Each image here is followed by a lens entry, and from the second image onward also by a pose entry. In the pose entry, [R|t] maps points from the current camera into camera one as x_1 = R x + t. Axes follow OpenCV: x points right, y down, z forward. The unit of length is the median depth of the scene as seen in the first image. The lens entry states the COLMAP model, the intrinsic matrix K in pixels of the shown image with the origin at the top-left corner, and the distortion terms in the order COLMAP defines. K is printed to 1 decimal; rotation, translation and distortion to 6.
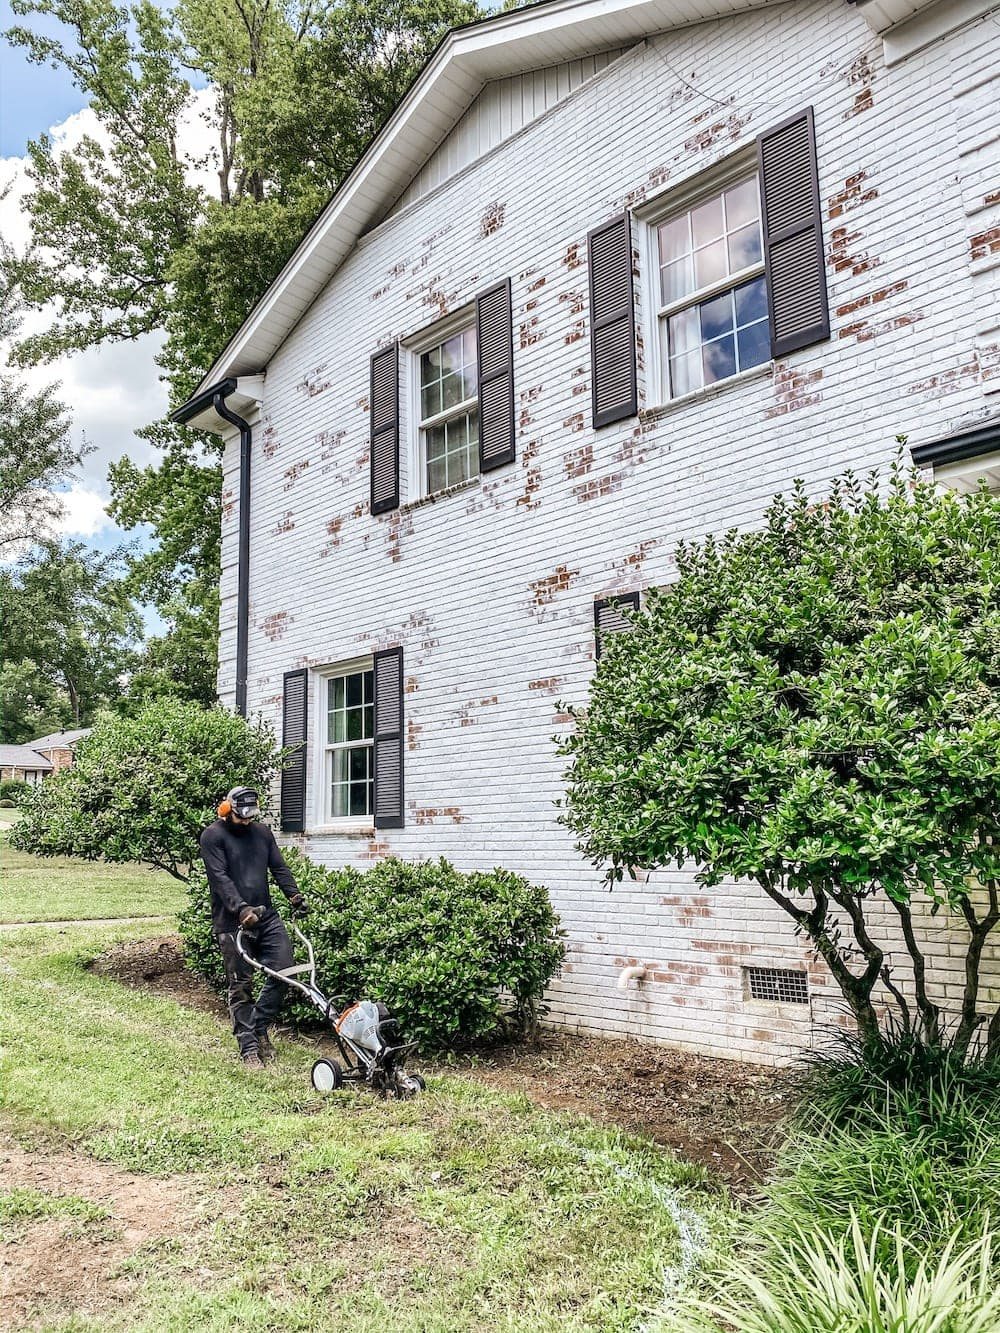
lens RADIAL K [[1005.2, 0, 507.2], [0, 1005.2, 645.9], [0, 0, 1]] dist [0.021939, -0.017201]
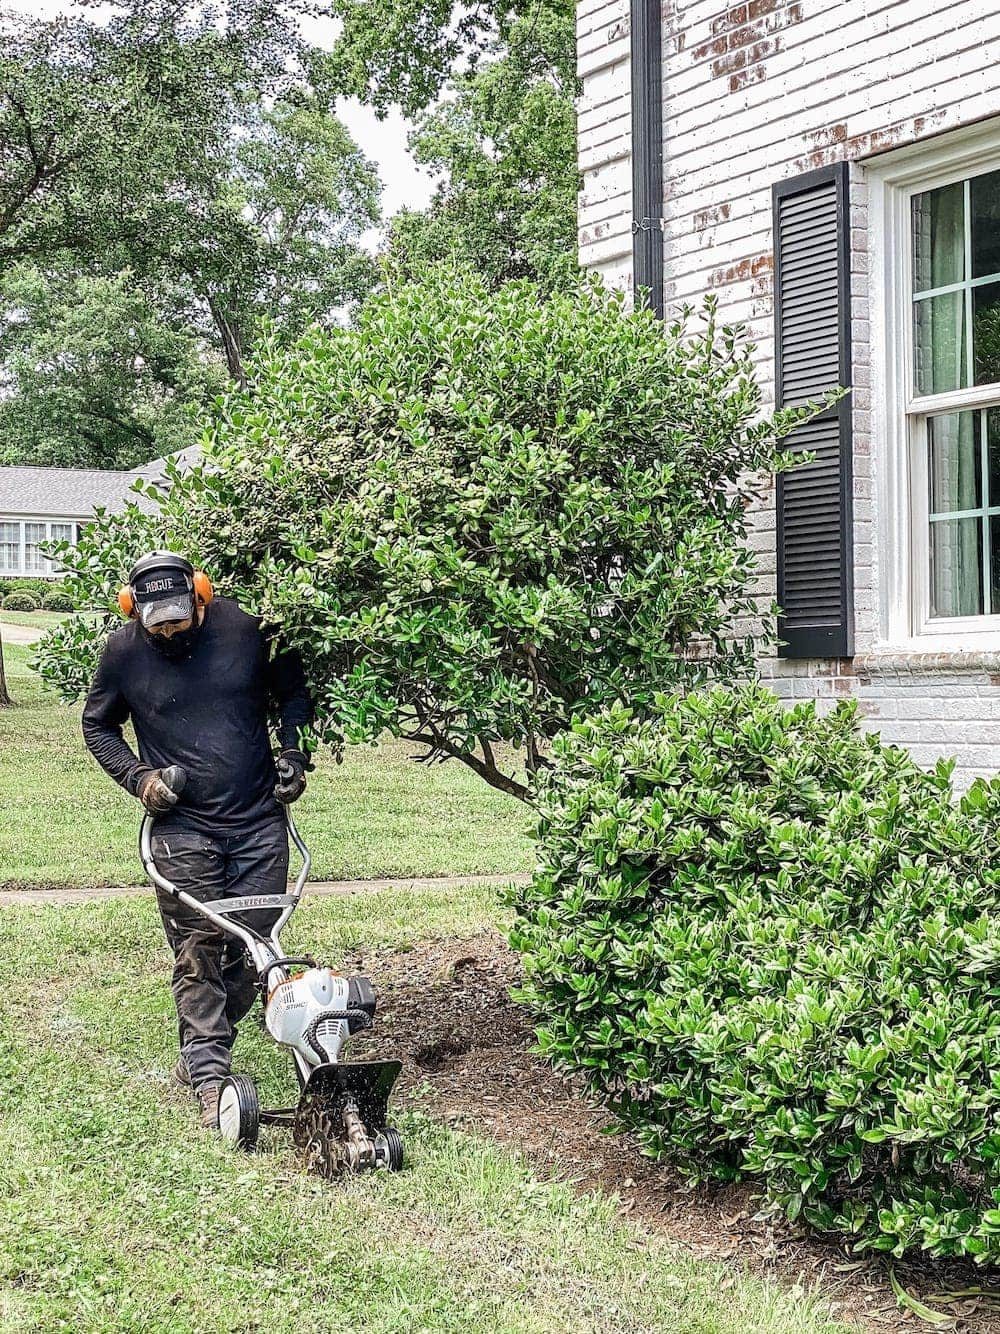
lens RADIAL K [[2515.6, 0, 502.5], [0, 2515.6, 664.5], [0, 0, 1]] dist [0.071165, 0.000000]
pose [[0.954849, 0.010221, -0.296915, -0.065988], [0.042143, 0.984642, 0.169424, 0.041433], [0.294087, -0.174287, 0.939754, 0.188744]]
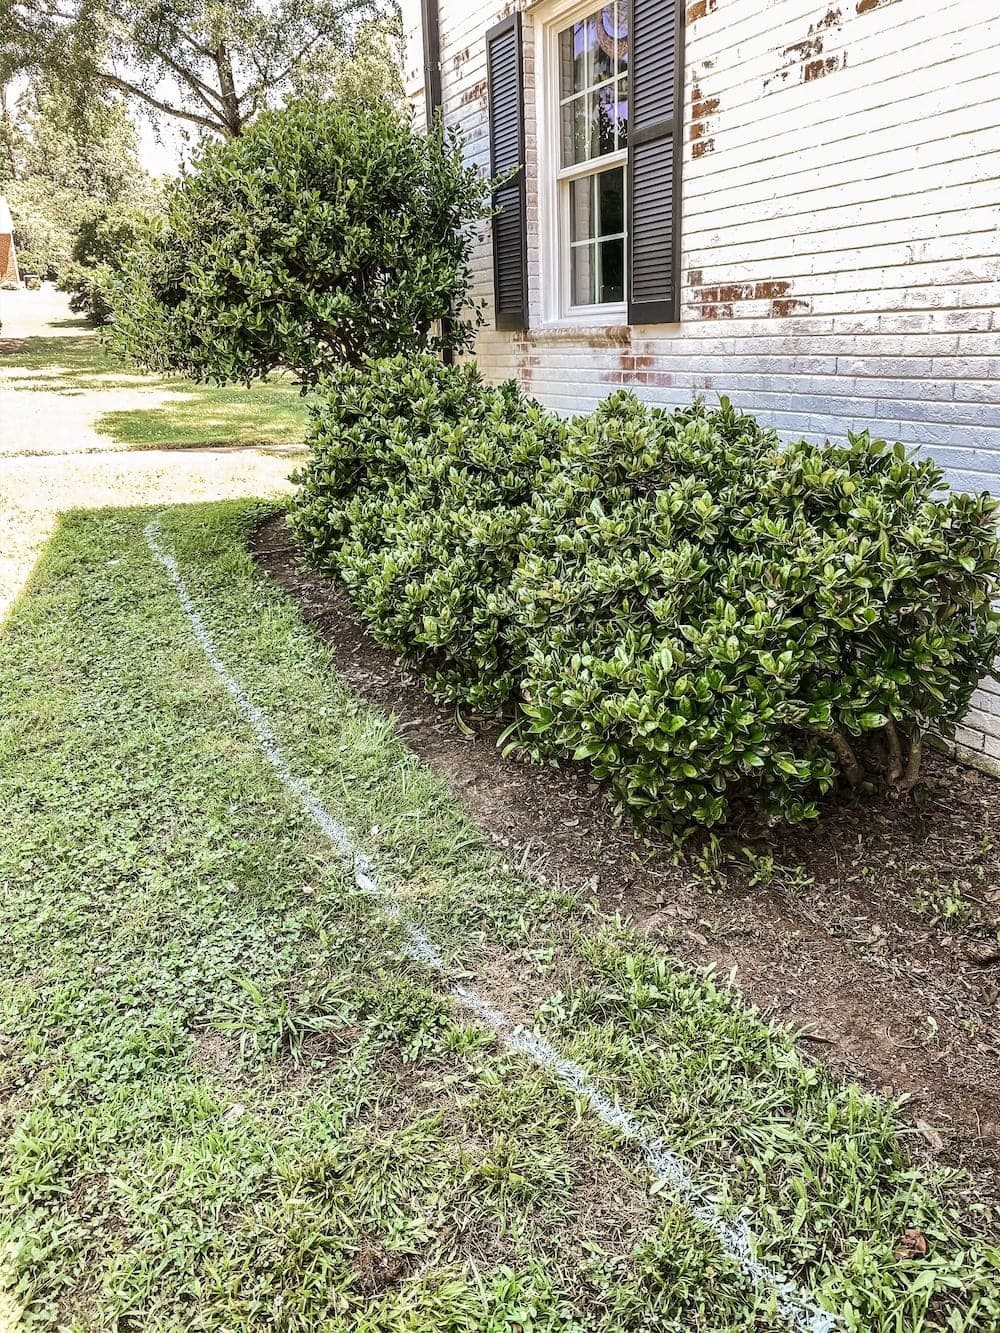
lens RADIAL K [[1005.2, 0, 499.4], [0, 1005.2, 657.6], [0, 0, 1]] dist [0.021939, -0.017201]
pose [[0.943004, 0.099443, -0.317577, -0.005906], [0.065505, 0.880170, 0.470118, 0.075233], [0.326272, -0.464126, 0.823489, 0.427385]]
